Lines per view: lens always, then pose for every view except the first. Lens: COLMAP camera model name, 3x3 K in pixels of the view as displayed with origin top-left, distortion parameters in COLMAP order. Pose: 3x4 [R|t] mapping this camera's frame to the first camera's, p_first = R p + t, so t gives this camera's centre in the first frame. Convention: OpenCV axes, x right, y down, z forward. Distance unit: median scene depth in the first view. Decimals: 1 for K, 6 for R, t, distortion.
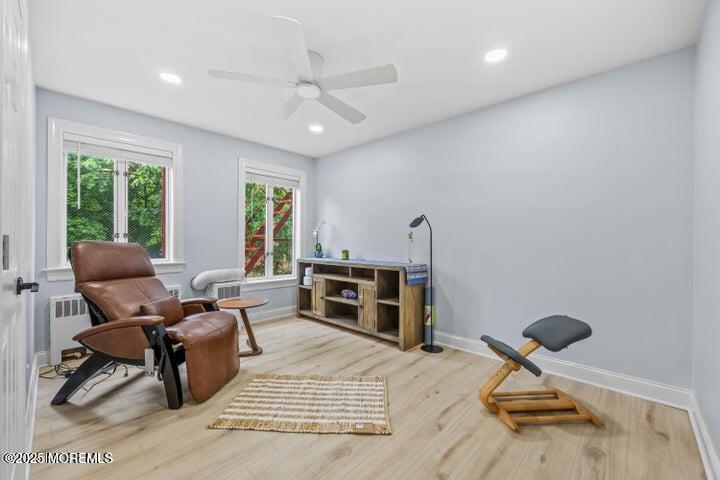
lens RADIAL K [[289.8, 0, 357.5], [0, 289.8, 242.6], [0, 0, 1]] dist [0.000124, 0.000155]
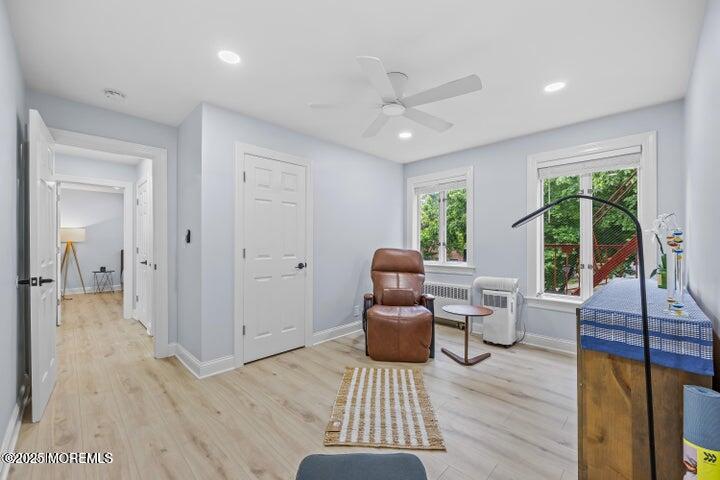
lens RADIAL K [[289.8, 0, 357.5], [0, 289.8, 242.6], [0, 0, 1]] dist [0.000124, 0.000155]
pose [[0.005148, -0.007114, -0.999961, 0.820333], [-0.010327, 0.999921, -0.007167, -0.021611], [0.999933, 0.010364, 0.005074, 0.808754]]
